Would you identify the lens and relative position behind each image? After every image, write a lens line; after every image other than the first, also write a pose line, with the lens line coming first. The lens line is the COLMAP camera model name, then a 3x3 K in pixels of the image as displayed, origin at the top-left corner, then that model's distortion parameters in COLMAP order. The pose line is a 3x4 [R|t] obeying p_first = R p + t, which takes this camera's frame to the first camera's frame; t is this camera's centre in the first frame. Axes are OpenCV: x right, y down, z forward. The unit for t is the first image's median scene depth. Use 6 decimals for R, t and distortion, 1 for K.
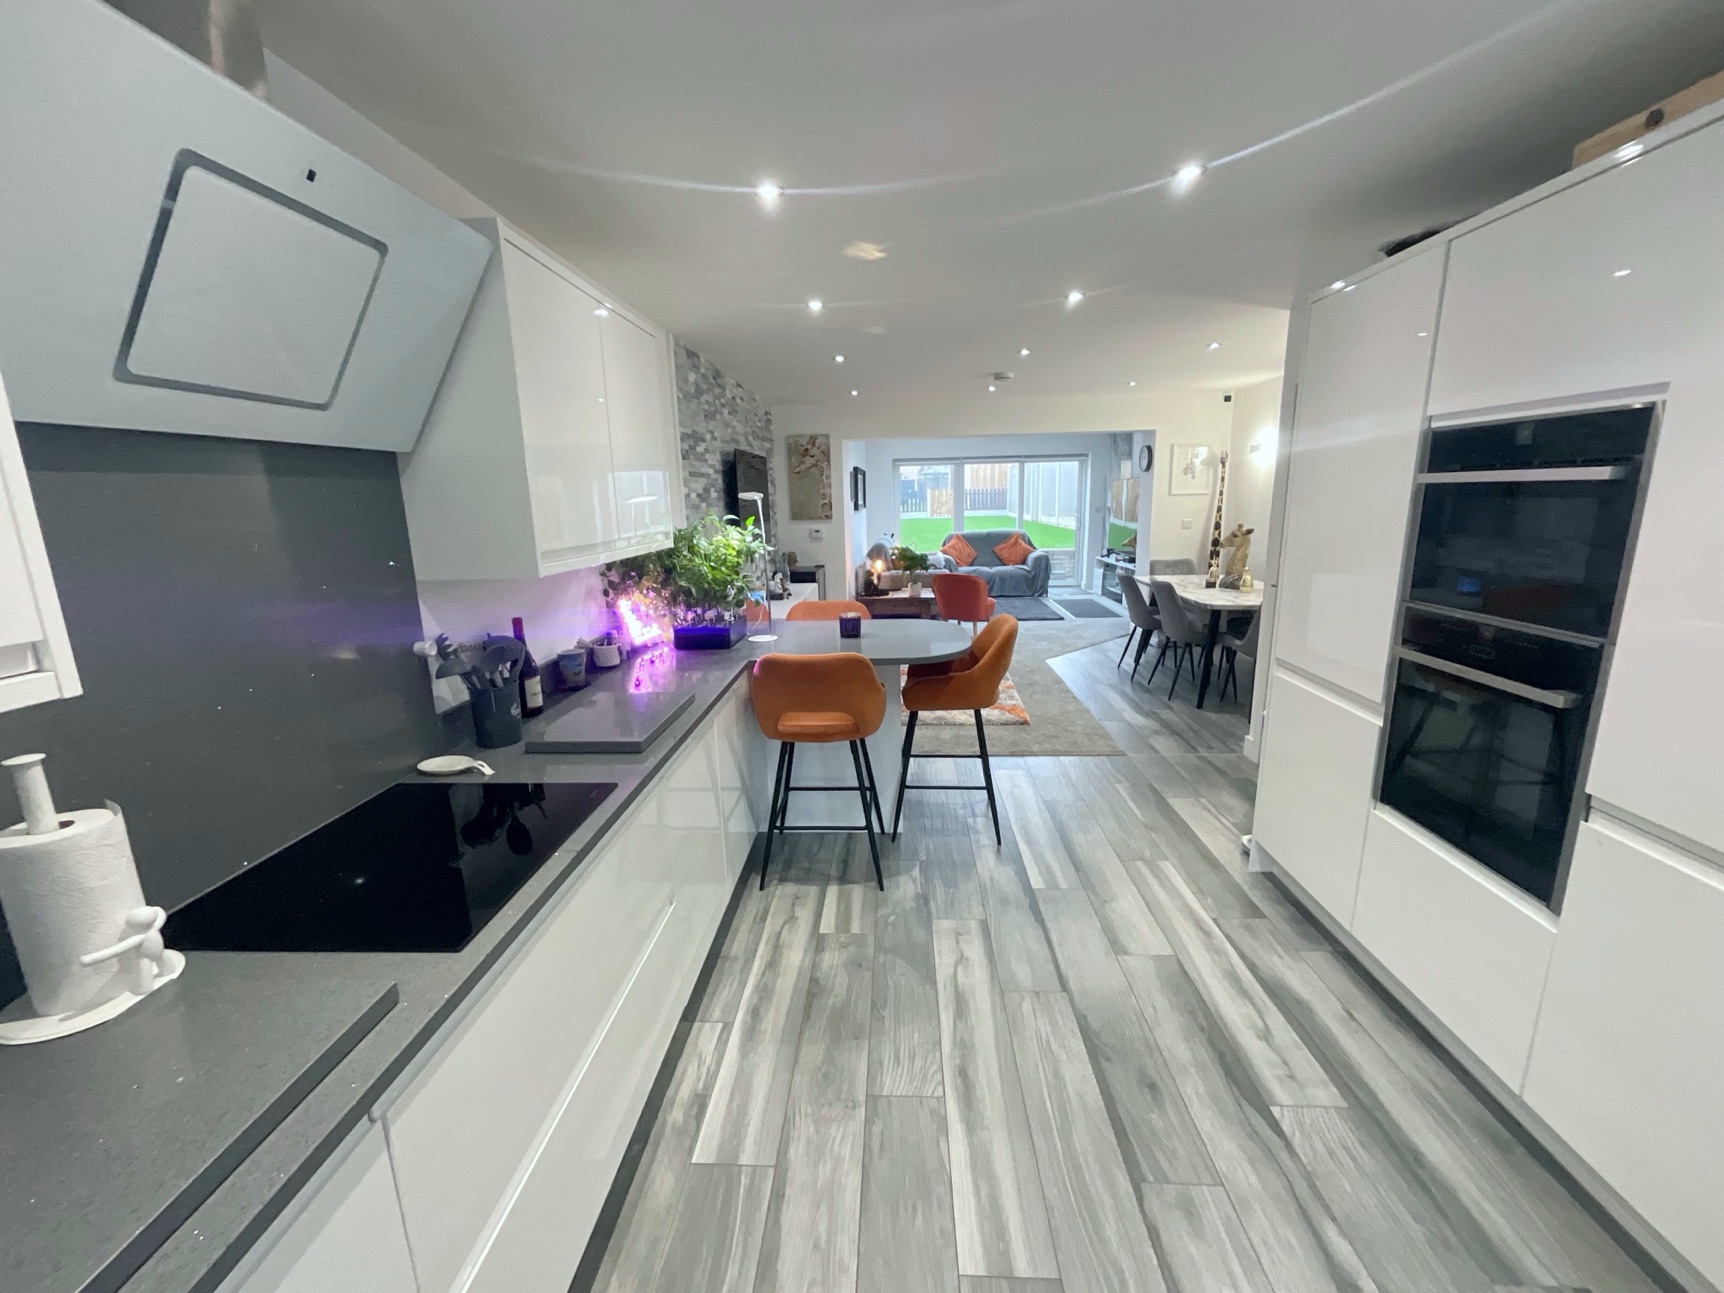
lens RADIAL K [[699.9, 0, 859.2], [0, 699.9, 647.0], [0, 0, 1]] dist [-0.006708, 0.002324]
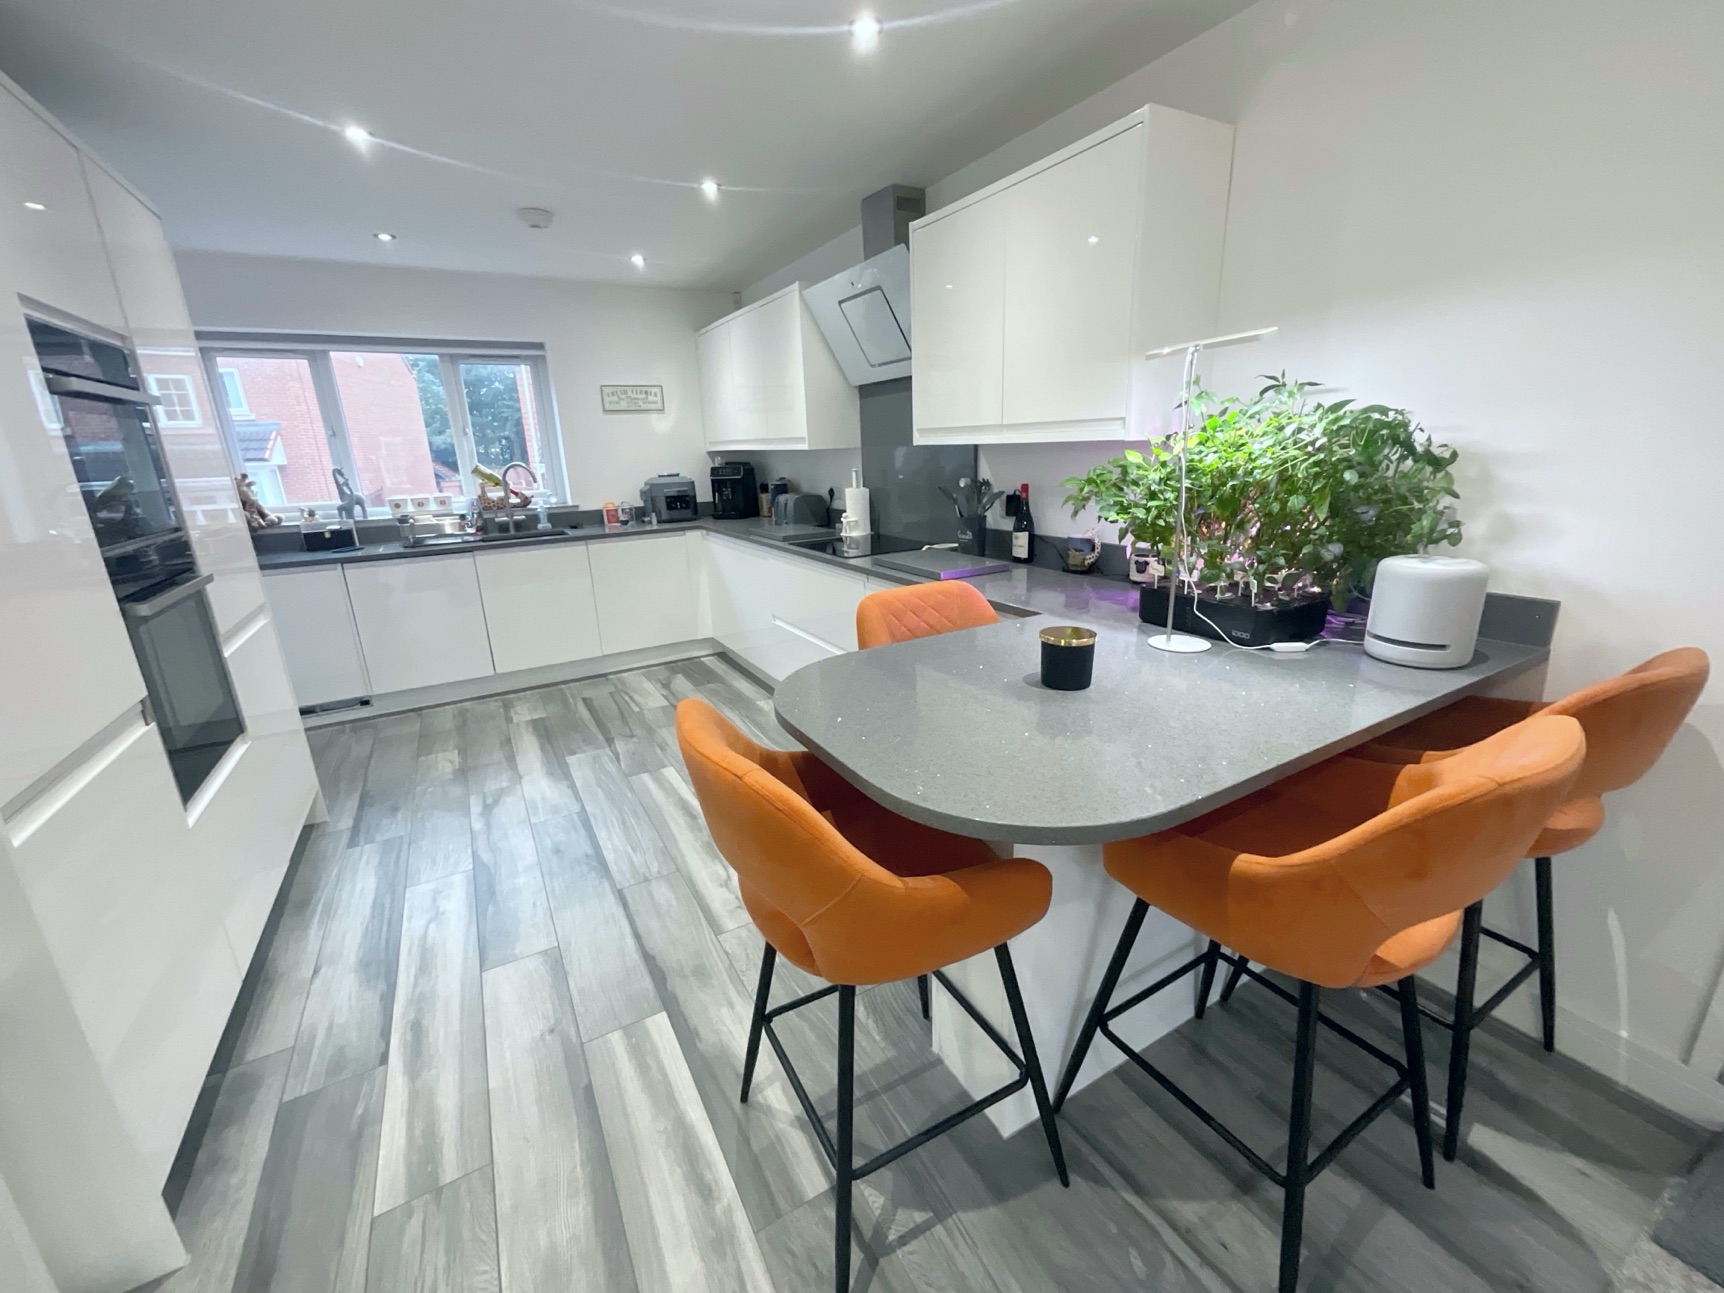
lens RADIAL K [[699.9, 0, 867.9], [0, 699.9, 645.2], [0, 0, 1]] dist [-0.006708, 0.002324]
pose [[-0.832976, 0.206068, -0.513504, 0.253708], [-0.061844, 0.887571, 0.456501, -0.188002], [0.549842, 0.412012, -0.726581, 1.030119]]
